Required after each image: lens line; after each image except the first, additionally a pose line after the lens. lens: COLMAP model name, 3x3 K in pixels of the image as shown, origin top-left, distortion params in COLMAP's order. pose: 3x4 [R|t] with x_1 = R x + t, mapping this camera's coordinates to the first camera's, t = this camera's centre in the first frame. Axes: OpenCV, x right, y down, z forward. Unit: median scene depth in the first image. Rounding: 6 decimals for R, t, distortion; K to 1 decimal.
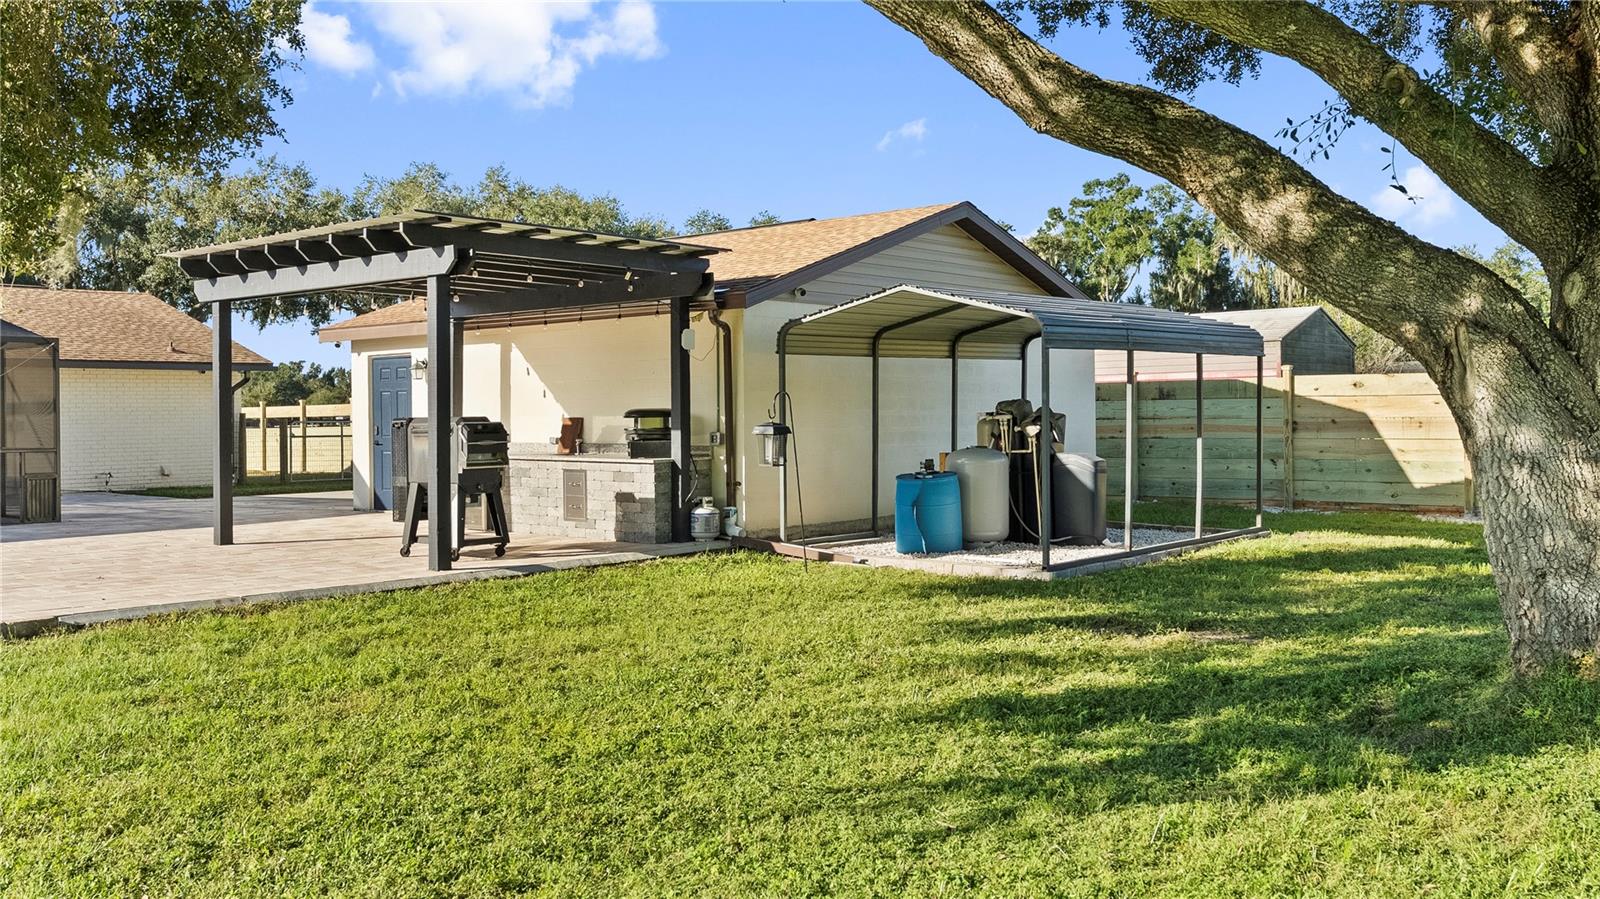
lens RADIAL K [[1387.5, 0, 779.9], [0, 1387.5, 414.5], [0, 0, 1]] dist [0.000125, 0.002358]
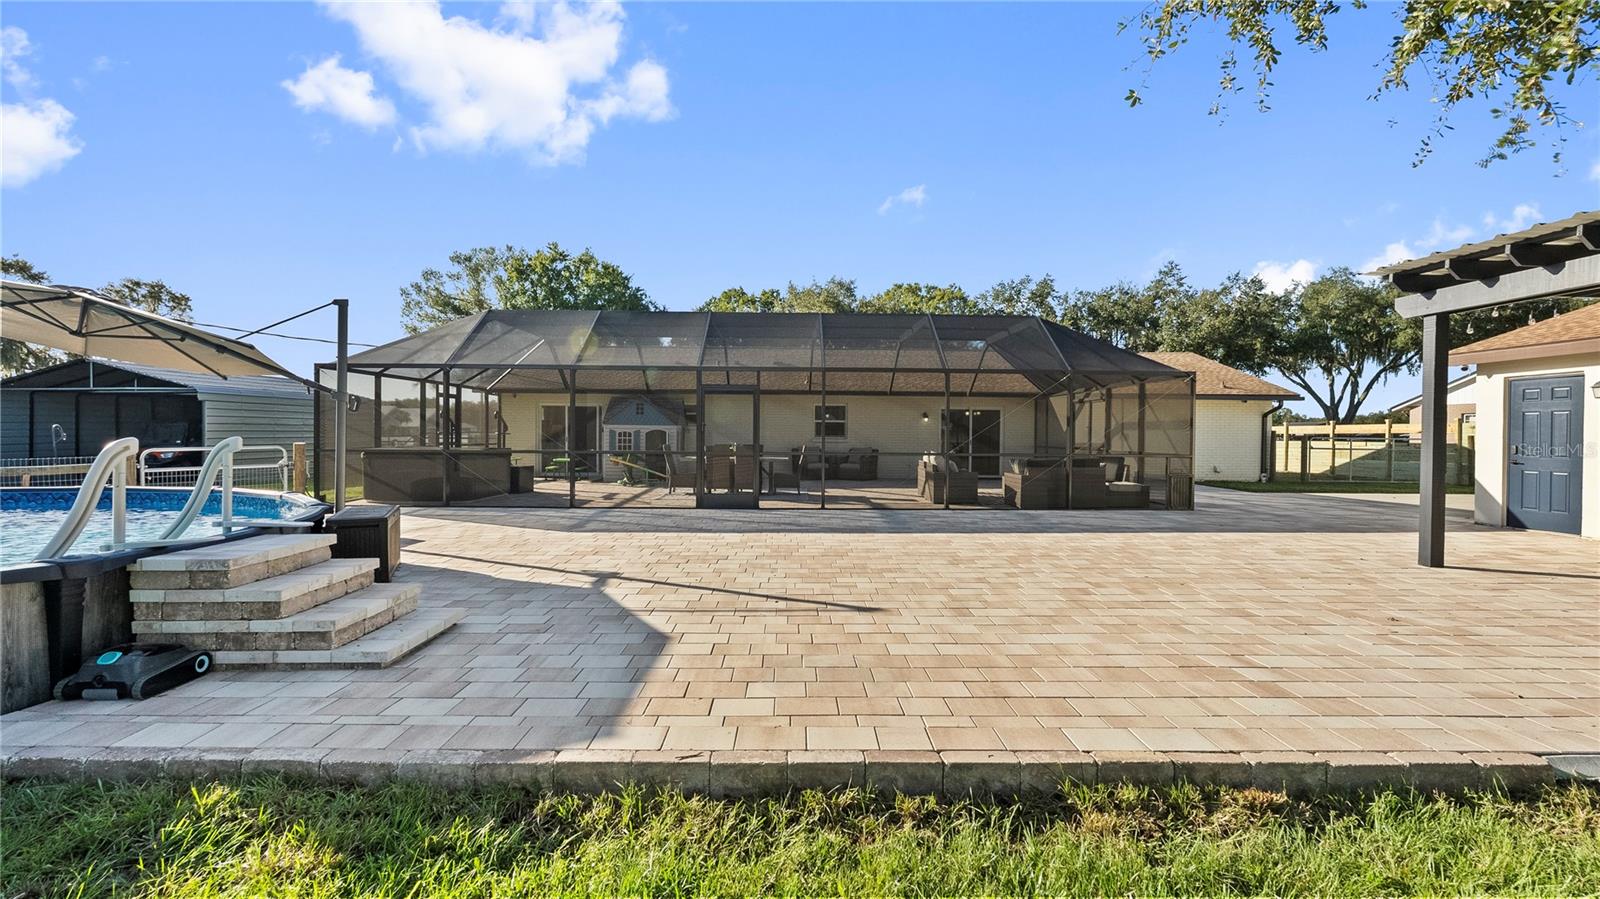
lens RADIAL K [[719.9, 0, 776.9], [0, 719.9, 443.5], [0, 0, 1]] dist [-0.001831, -0.000237]
pose [[0.628700, 0.030649, -0.777044, -0.137476], [-0.015994, 0.999521, 0.026484, 0.000868], [0.777484, -0.004222, 0.628889, 0.150148]]
